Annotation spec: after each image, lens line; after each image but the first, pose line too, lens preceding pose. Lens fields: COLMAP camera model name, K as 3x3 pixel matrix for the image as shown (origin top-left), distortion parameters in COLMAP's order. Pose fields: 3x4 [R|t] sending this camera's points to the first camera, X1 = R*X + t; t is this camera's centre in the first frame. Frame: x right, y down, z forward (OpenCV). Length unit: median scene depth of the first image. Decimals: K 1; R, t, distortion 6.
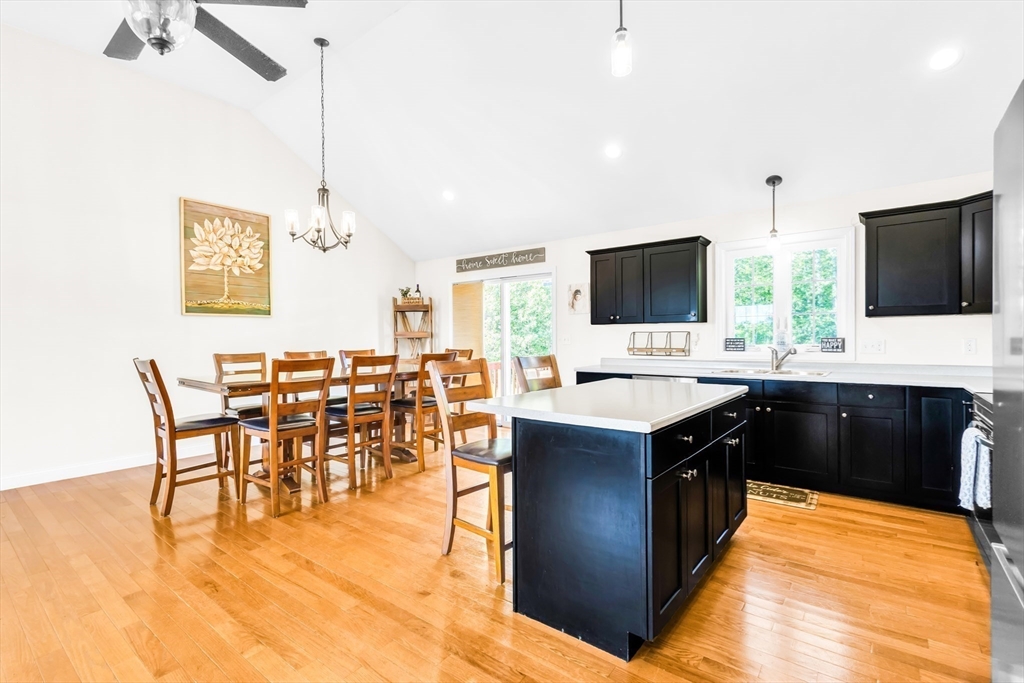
lens RADIAL K [[469.8, 0, 512.0], [0, 469.8, 341.5], [0, 0, 1]] dist [0.010776, -0.001106]
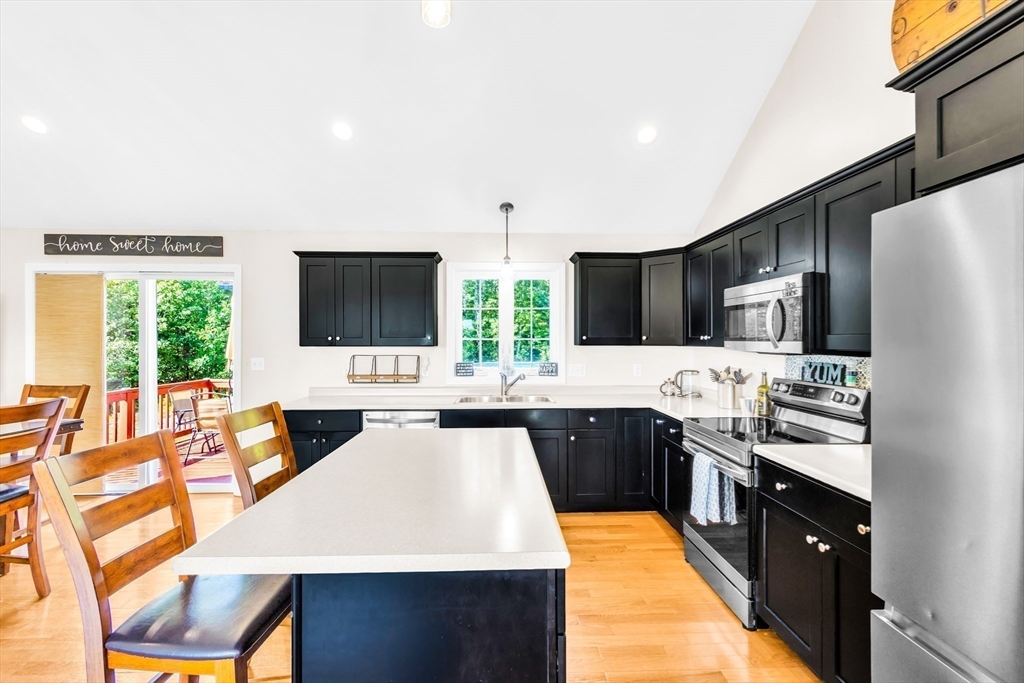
lens RADIAL K [[469.8, 0, 512.0], [0, 469.8, 341.5], [0, 0, 1]] dist [0.010776, -0.001106]
pose [[0.766232, 0.005477, 0.642541, -0.075848], [-0.000433, 0.999968, -0.008007, -0.046161], [-0.642564, 0.005857, 0.766209, 0.218212]]
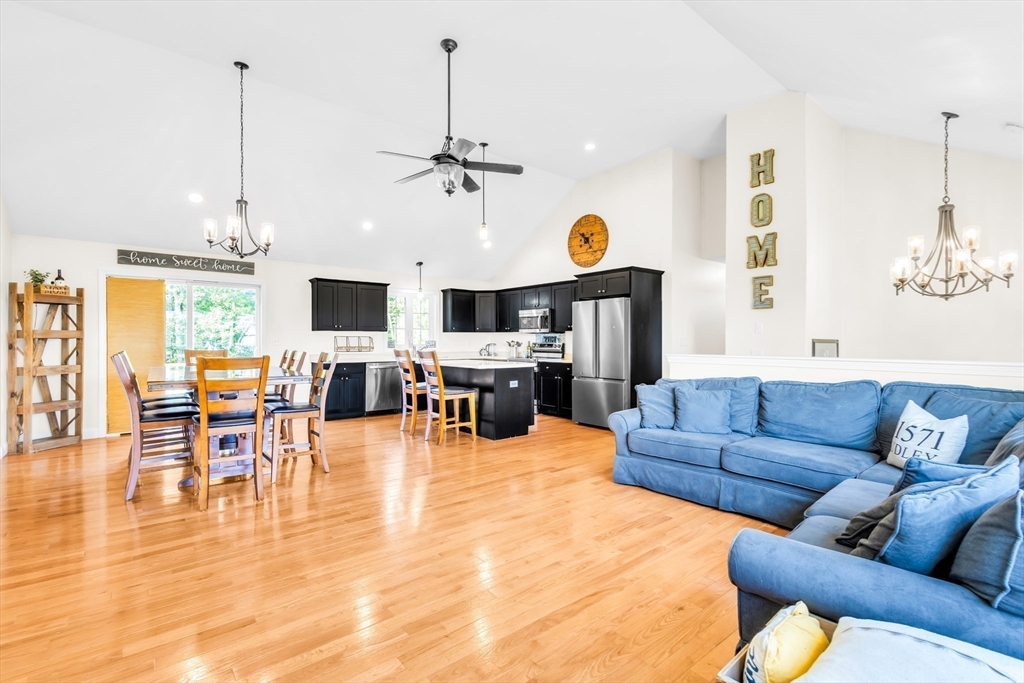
lens RADIAL K [[469.8, 0, 512.0], [0, 469.8, 341.5], [0, 0, 1]] dist [0.010776, -0.001106]
pose [[0.219718, 0.006750, 0.975540, -1.301954], [0.006285, 0.999946, -0.008335, 0.014904], [-0.975543, 0.007963, 0.219663, 0.155115]]
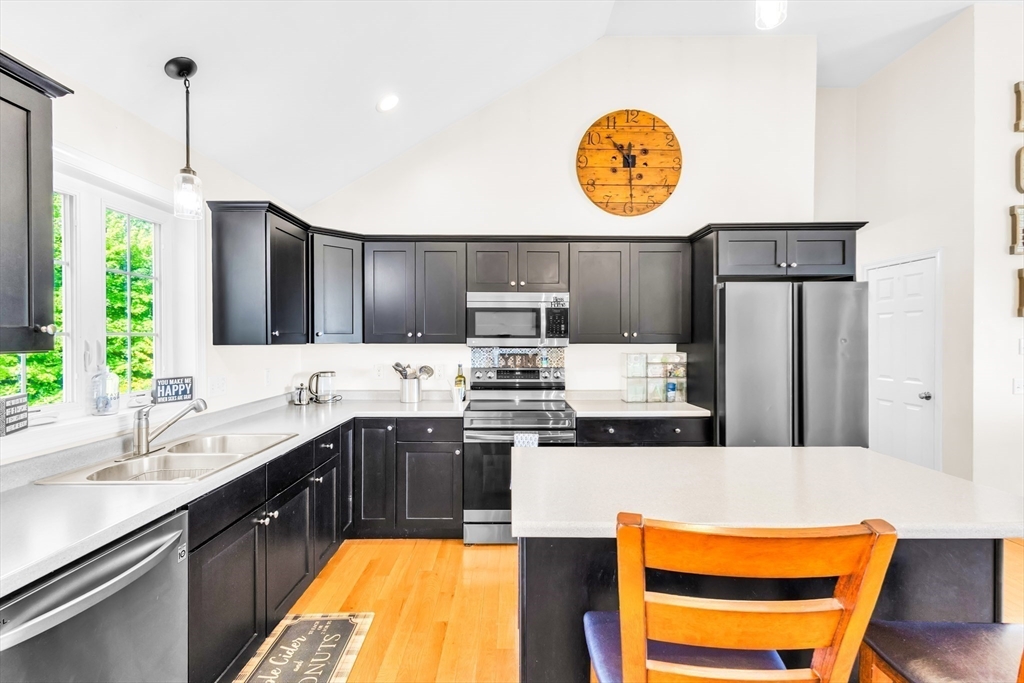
lens RADIAL K [[469.8, 0, 512.0], [0, 469.8, 341.5], [0, 0, 1]] dist [0.010776, -0.001106]
pose [[-0.618628, 0.003578, 0.785675, -0.049537], [0.011471, 0.999924, 0.004479, -0.049309], [-0.785600, 0.011784, -0.618623, 1.000783]]
